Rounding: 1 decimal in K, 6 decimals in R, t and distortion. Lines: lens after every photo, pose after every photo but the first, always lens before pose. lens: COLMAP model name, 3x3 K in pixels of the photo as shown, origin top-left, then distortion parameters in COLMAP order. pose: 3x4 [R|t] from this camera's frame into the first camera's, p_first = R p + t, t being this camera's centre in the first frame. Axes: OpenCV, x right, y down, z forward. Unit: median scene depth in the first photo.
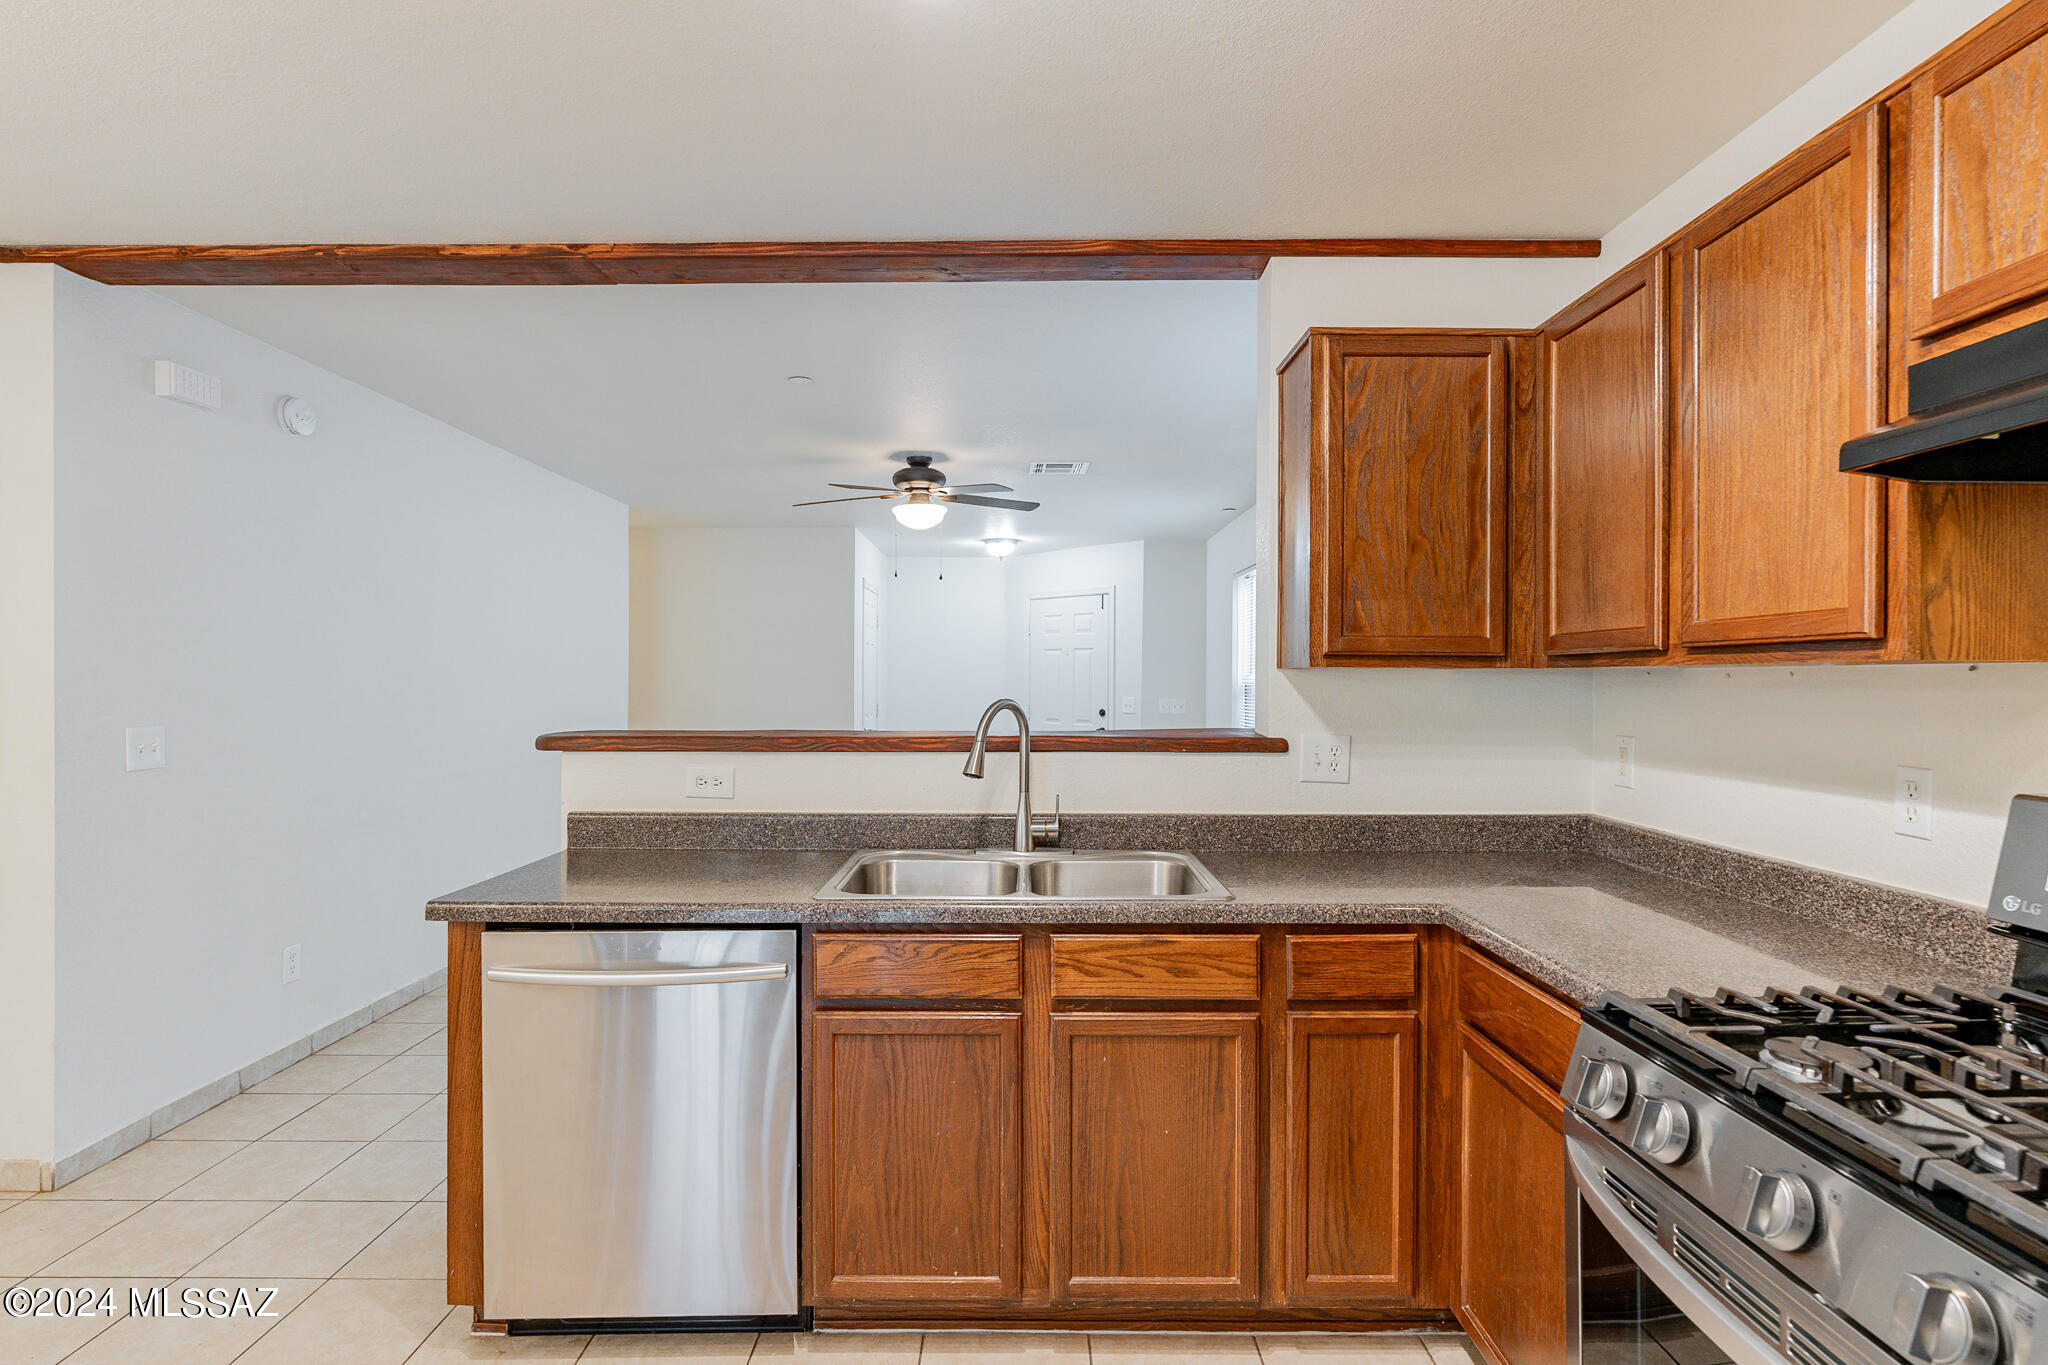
lens RADIAL K [[1024.9, 0, 1008.9], [0, 1024.9, 683.3], [0, 0, 1]] dist [-0.012769, 0.002814]
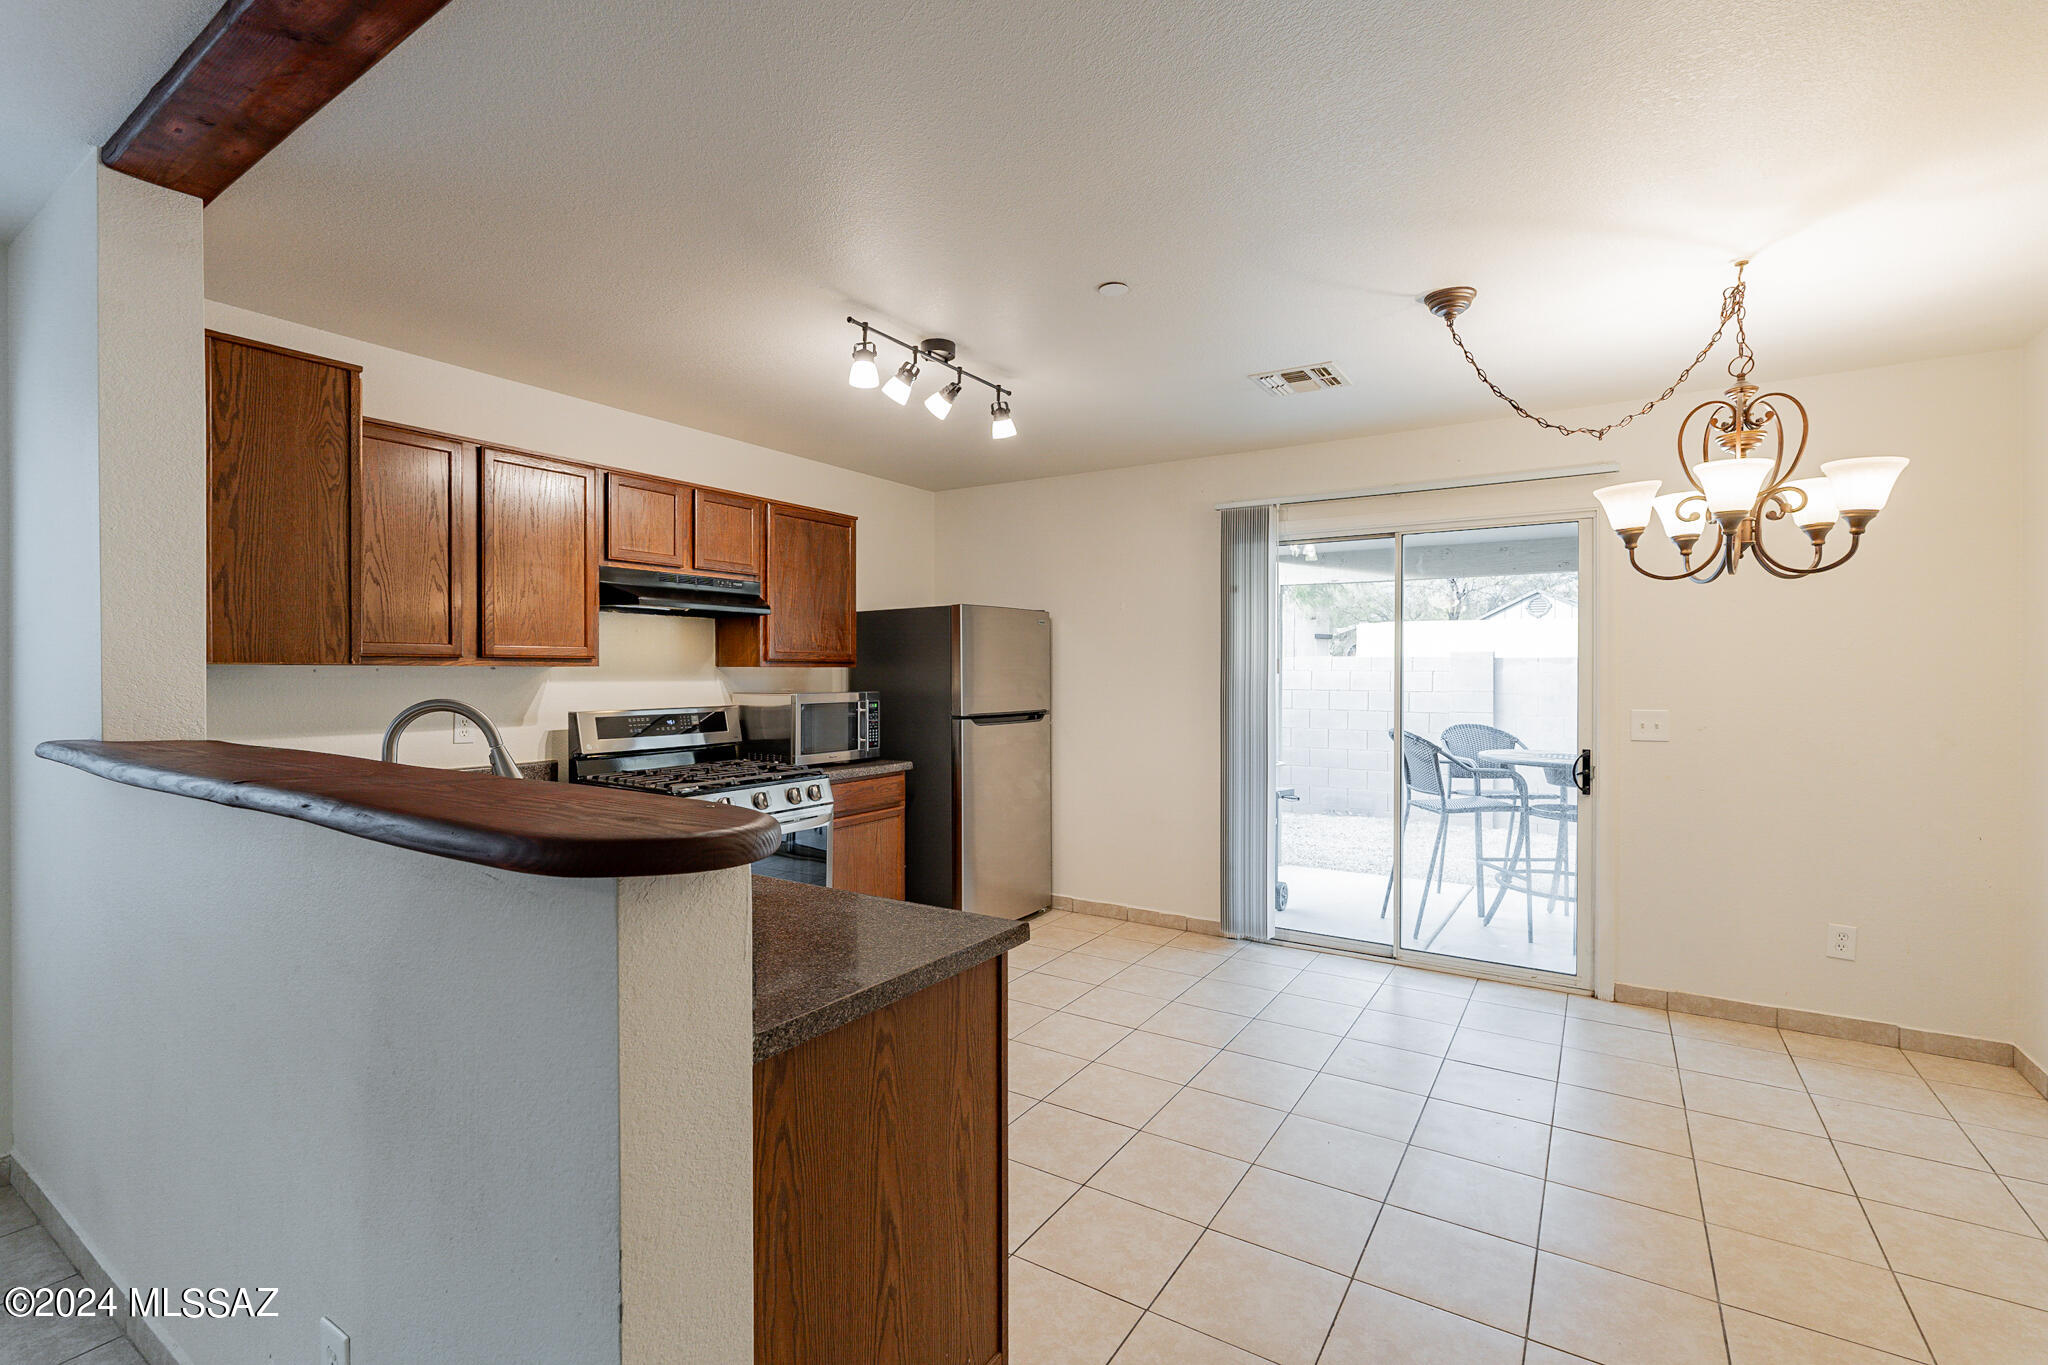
lens RADIAL K [[899.9, 0, 1015.5], [0, 899.9, 673.5], [0, 0, 1]] dist [-0.006343, 0.002568]
pose [[-0.840644, -0.012487, 0.541444, -0.902893], [-0.008178, 0.999913, 0.010364, -0.023781], [-0.541526, 0.004285, -0.840673, 1.511129]]
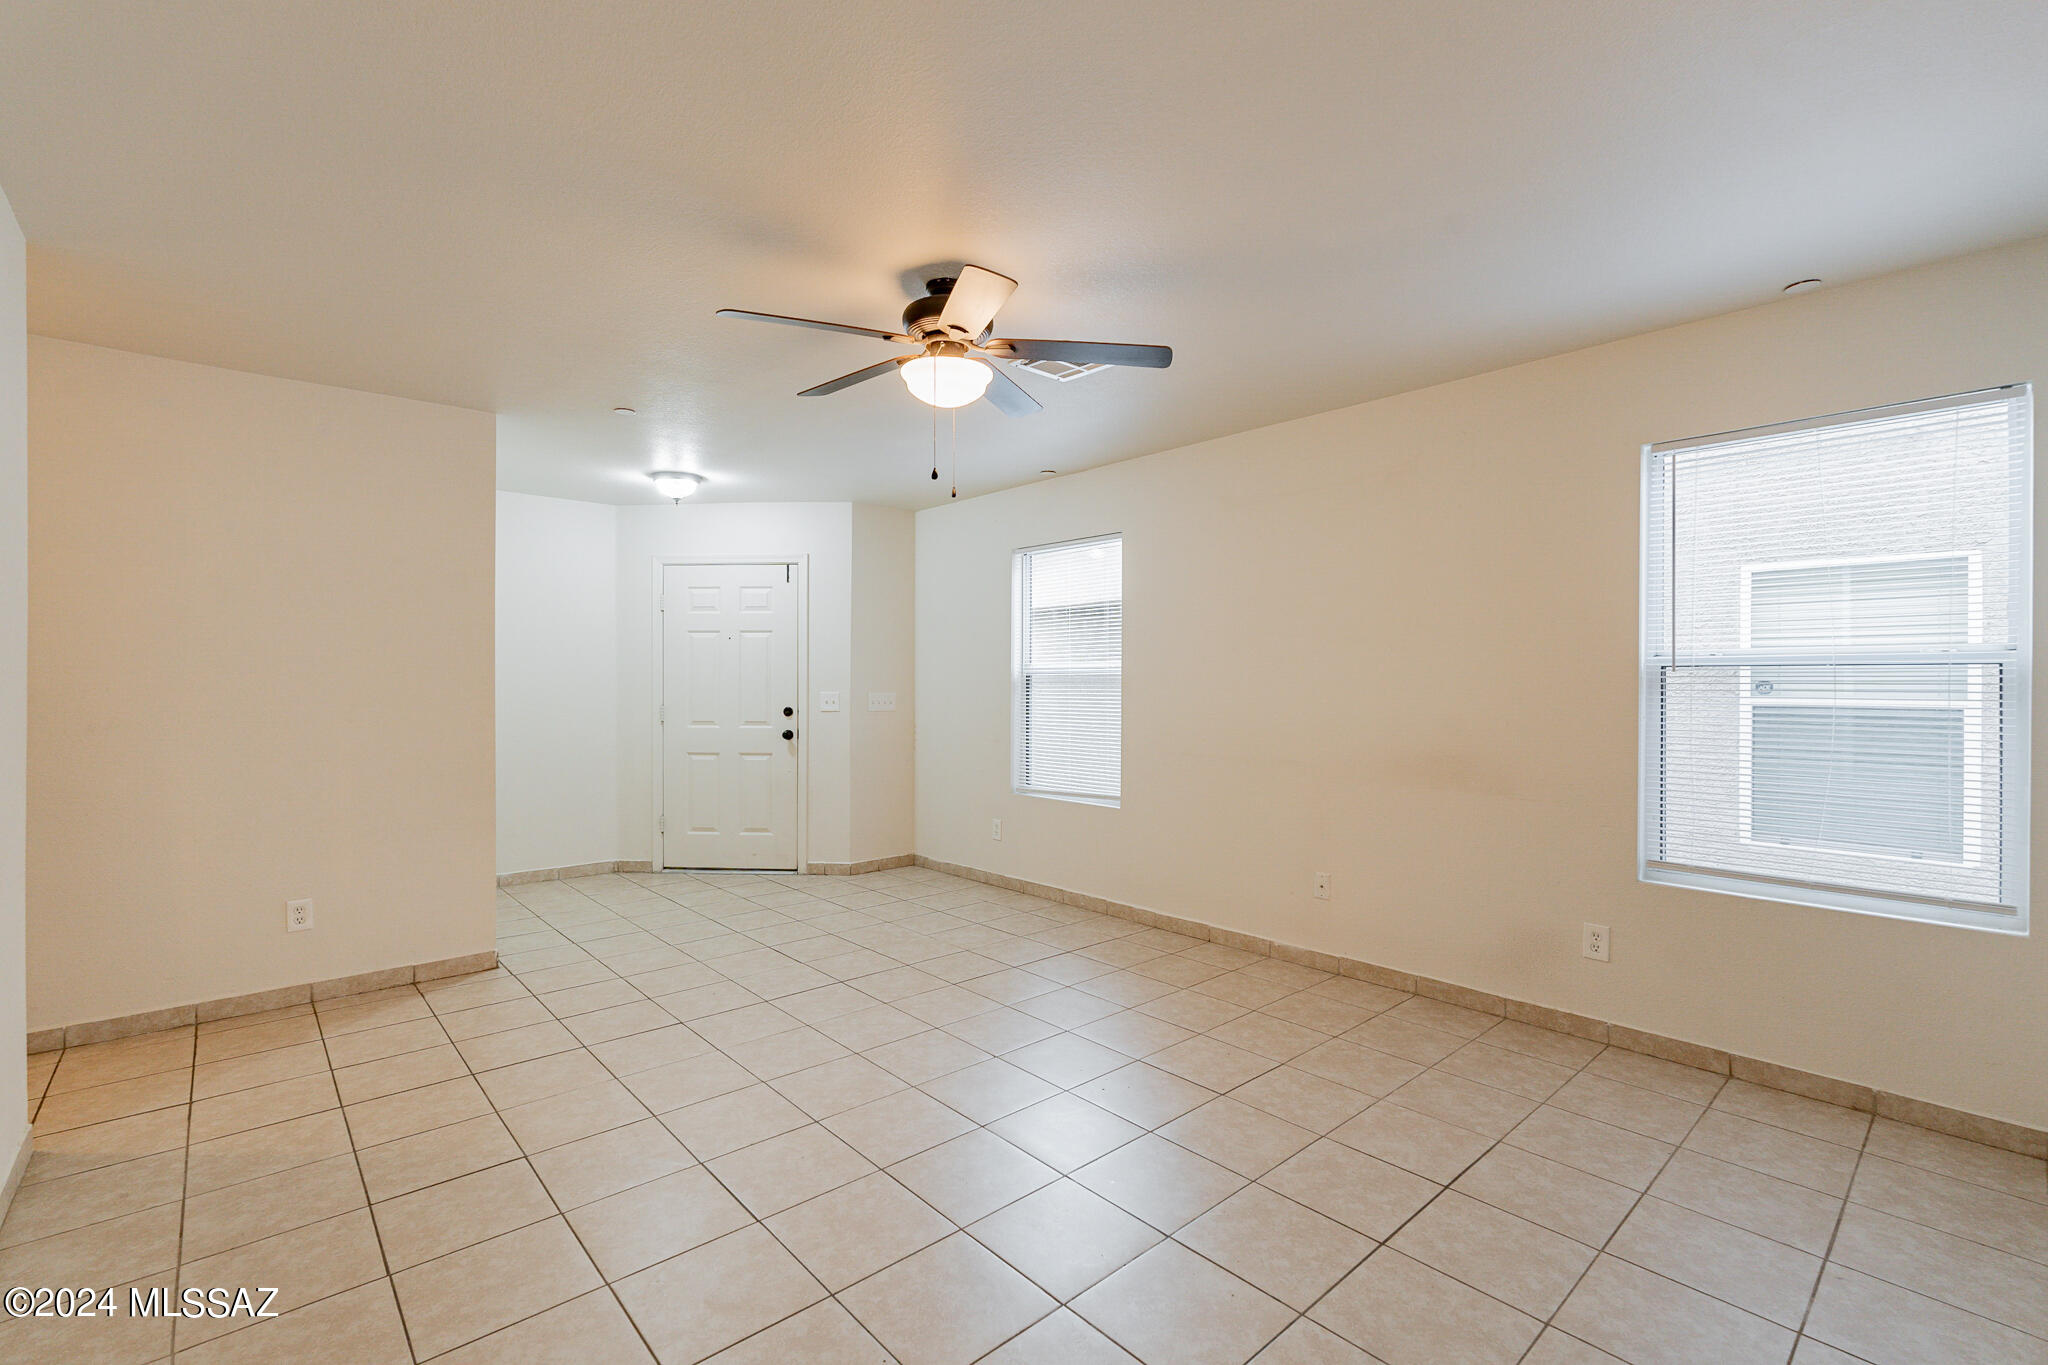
lens RADIAL K [[899.9, 0, 1021.2], [0, 899.9, 678.4], [0, 0, 1]] dist [-0.006343, 0.002568]
pose [[0.739398, -0.002474, 0.673265, -0.961321], [0.003760, 0.999993, -0.000454, 0.018148], [-0.673259, 0.002868, 0.739402, 1.360774]]
